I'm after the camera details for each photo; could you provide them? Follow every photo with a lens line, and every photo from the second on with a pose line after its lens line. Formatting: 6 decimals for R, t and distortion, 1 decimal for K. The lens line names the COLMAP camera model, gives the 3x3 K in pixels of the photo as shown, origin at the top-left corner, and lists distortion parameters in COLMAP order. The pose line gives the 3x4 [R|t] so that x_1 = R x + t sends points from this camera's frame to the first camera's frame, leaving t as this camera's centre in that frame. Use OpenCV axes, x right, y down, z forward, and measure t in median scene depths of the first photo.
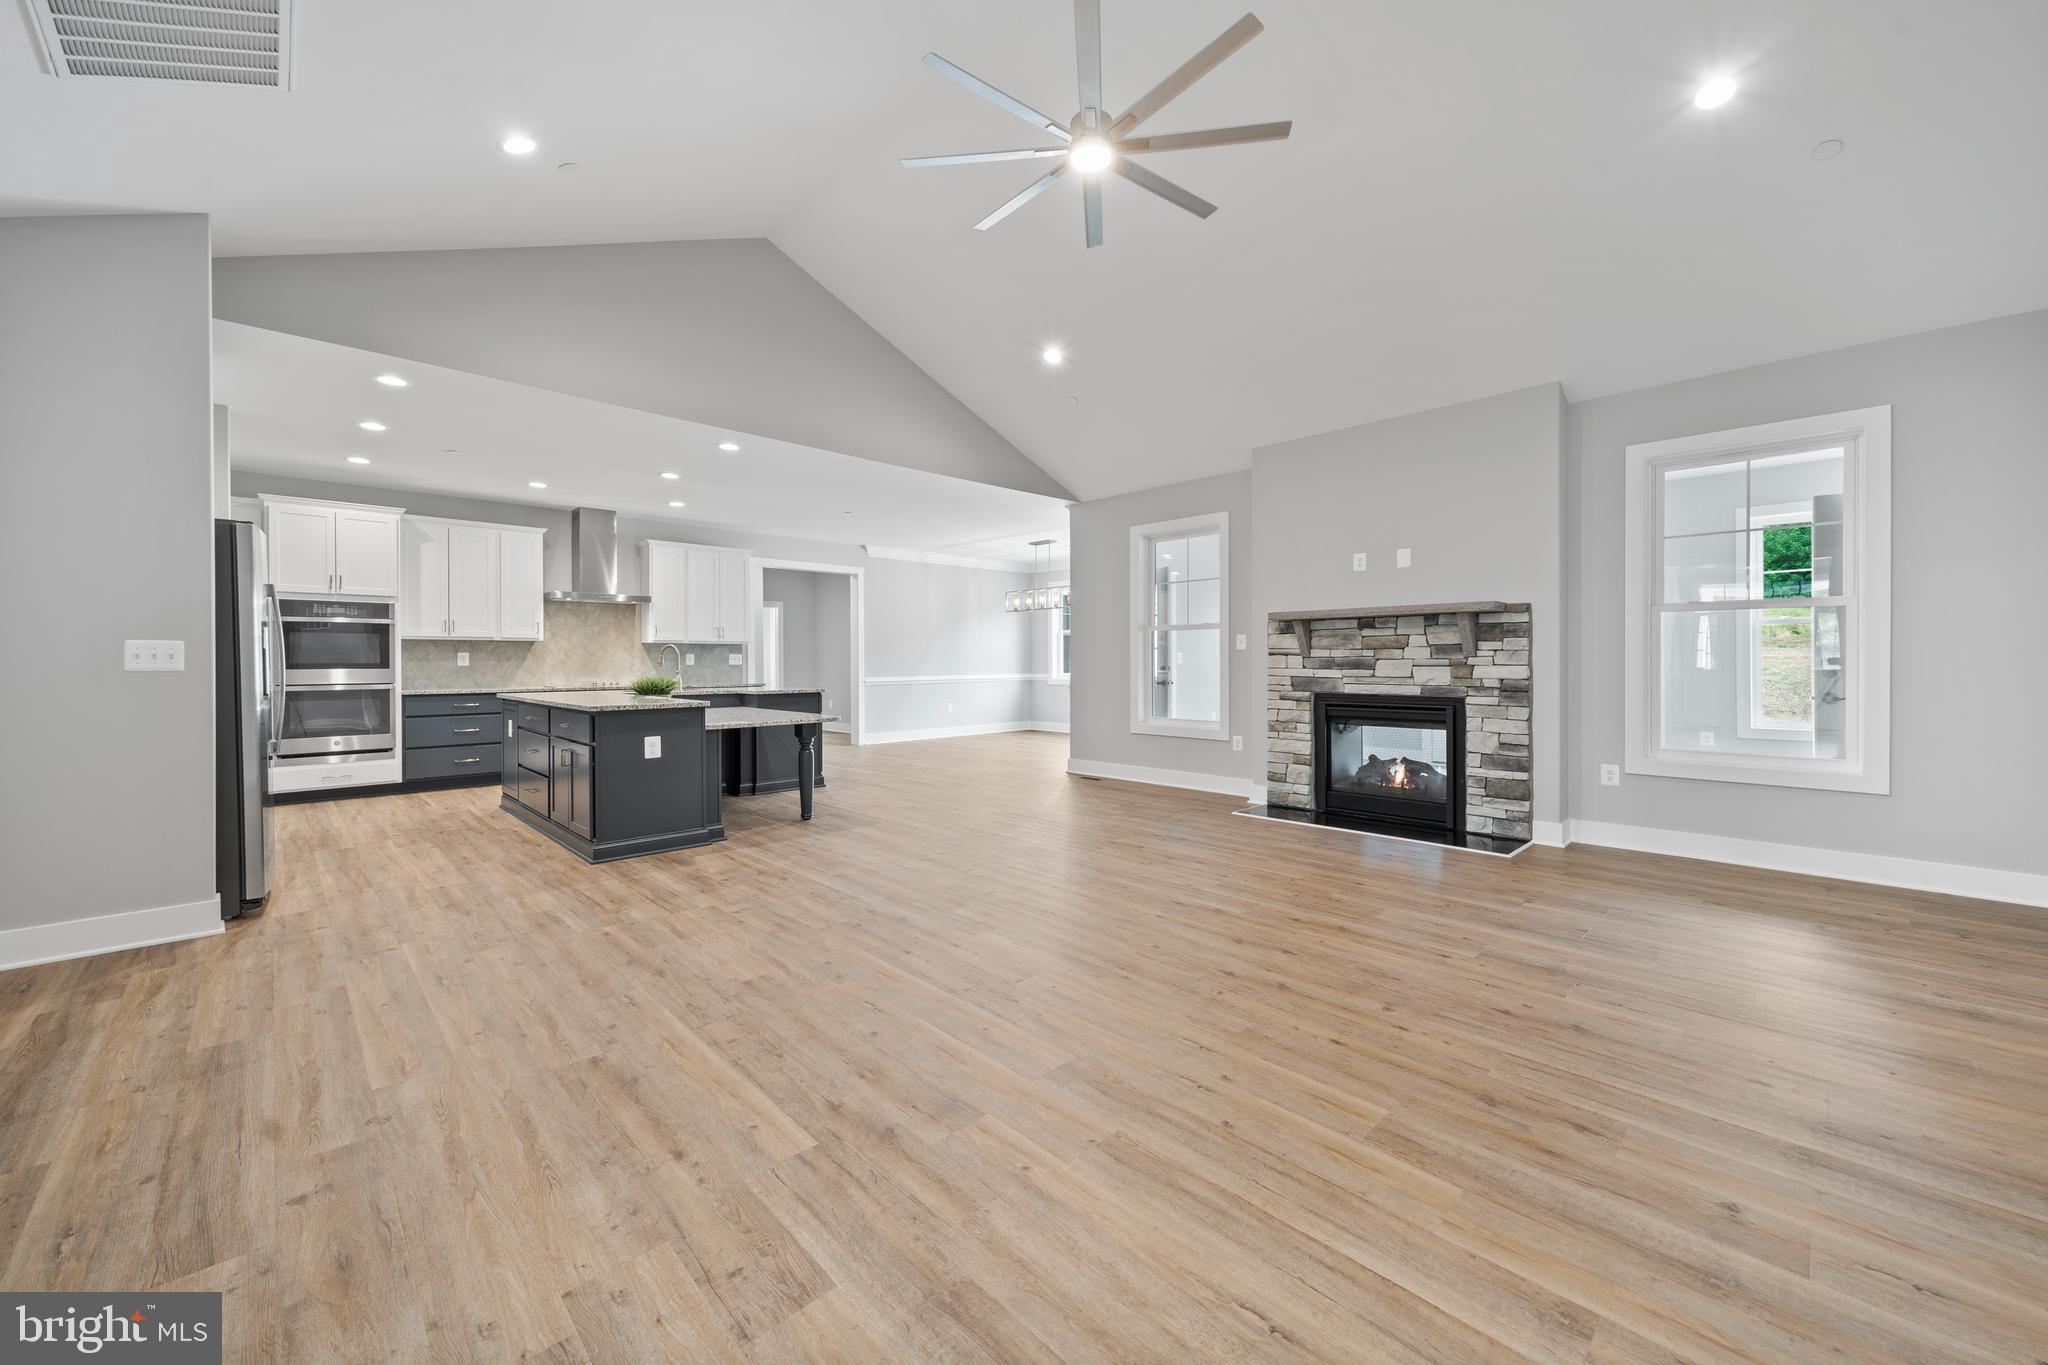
lens RADIAL K [[781.9, 0, 1034.1], [0, 781.9, 670.3], [0, 0, 1]] dist [0.009342, -0.002120]
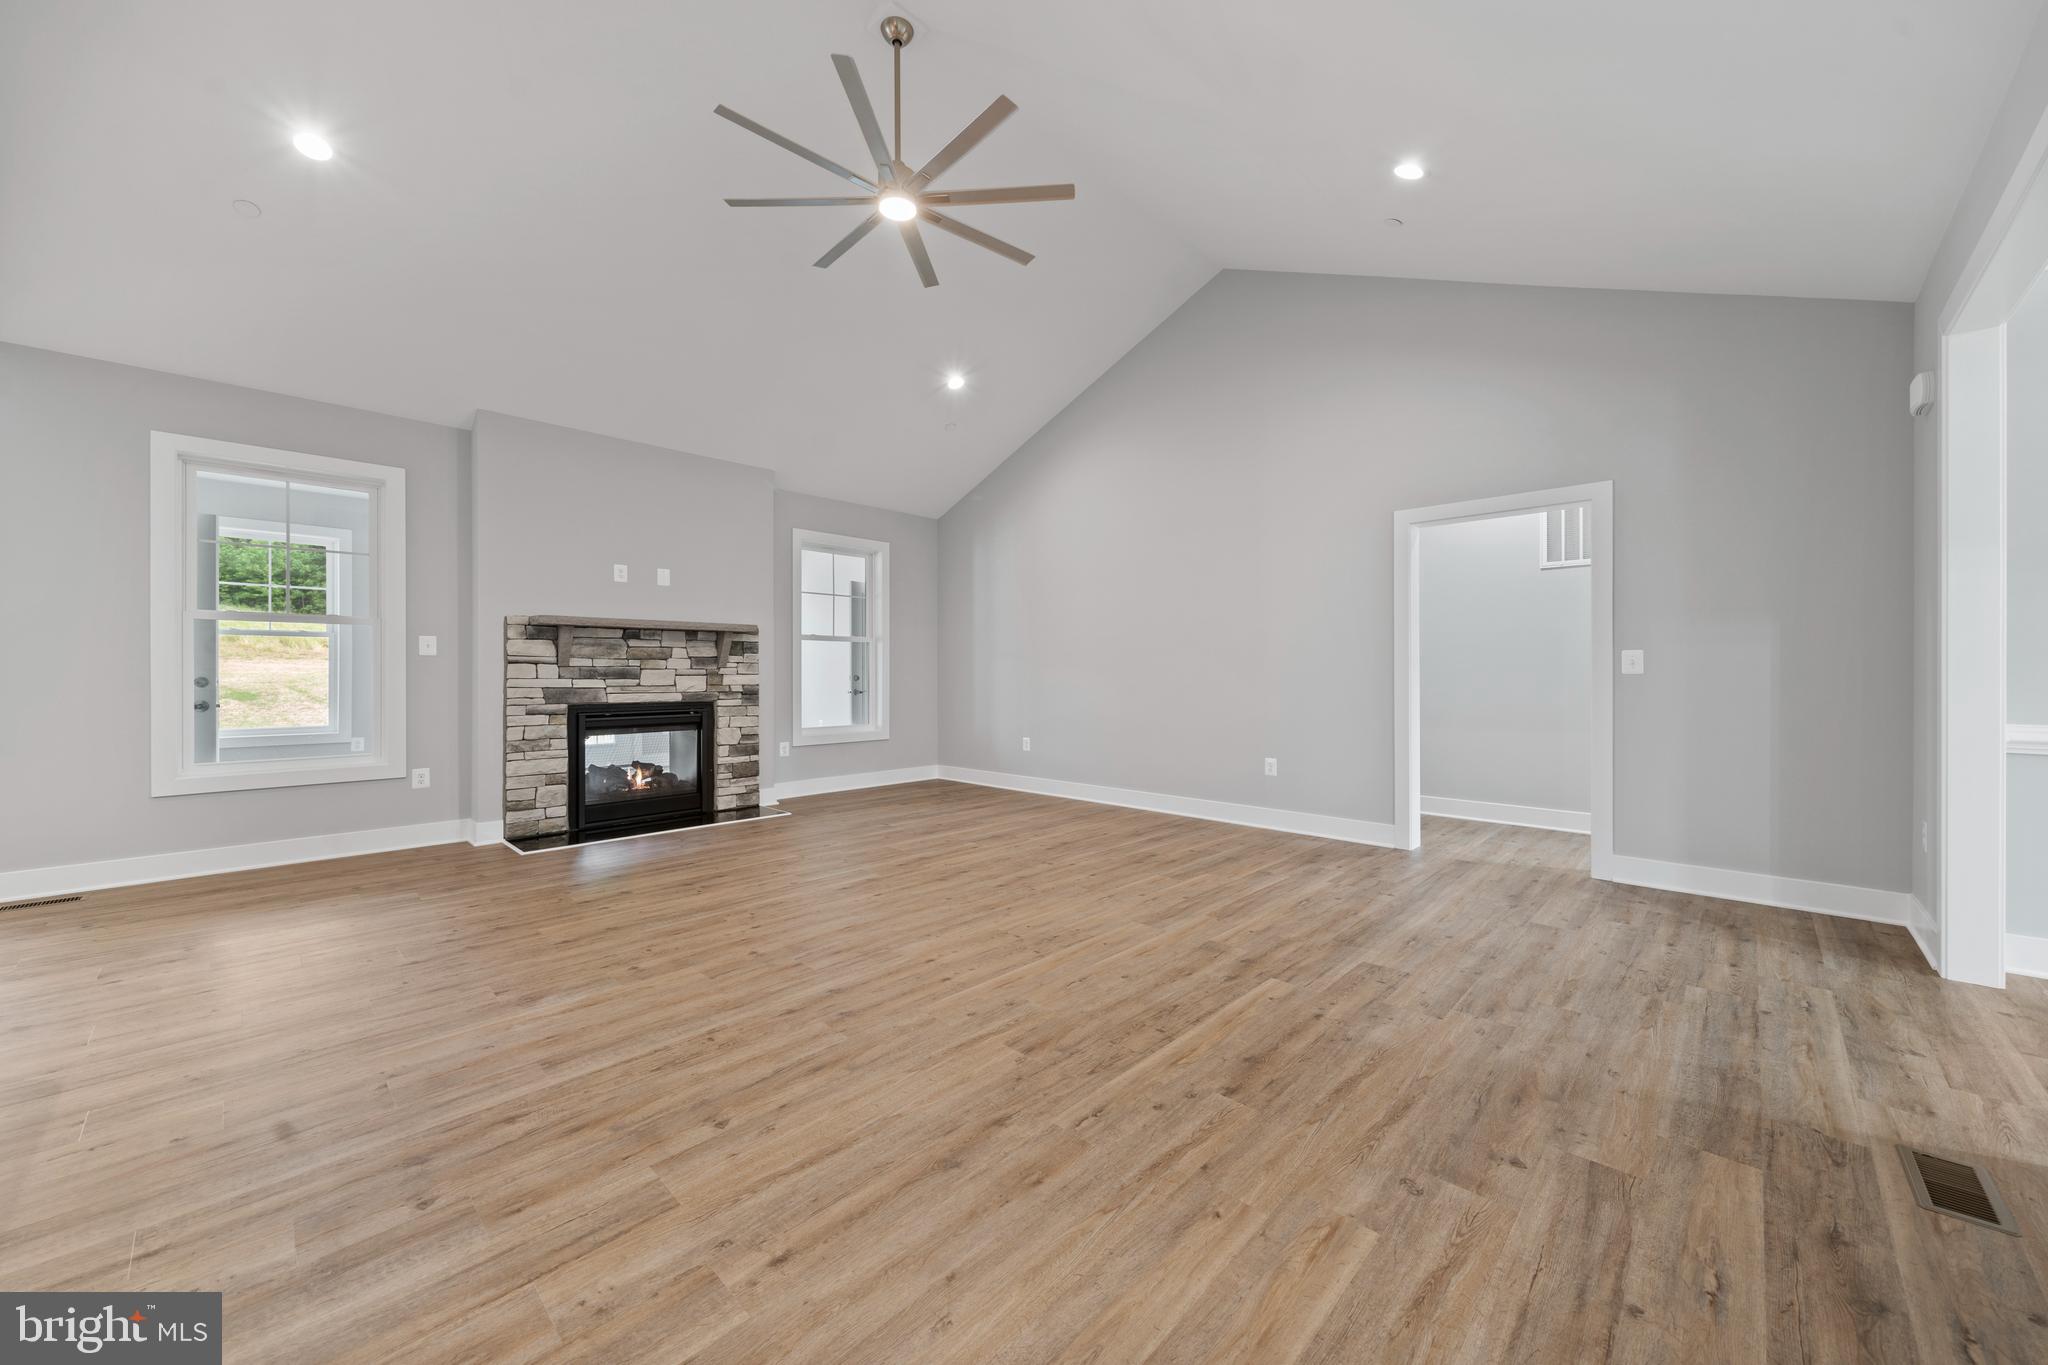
lens RADIAL K [[781.9, 0, 1014.3], [0, 781.9, 667.0], [0, 0, 1]] dist [0.009342, -0.002120]
pose [[-0.049406, 0.010405, 0.998725, -0.689305], [0.012534, 0.999873, -0.009797, -0.000265], [-0.998700, 0.012034, -0.049530, 0.603280]]
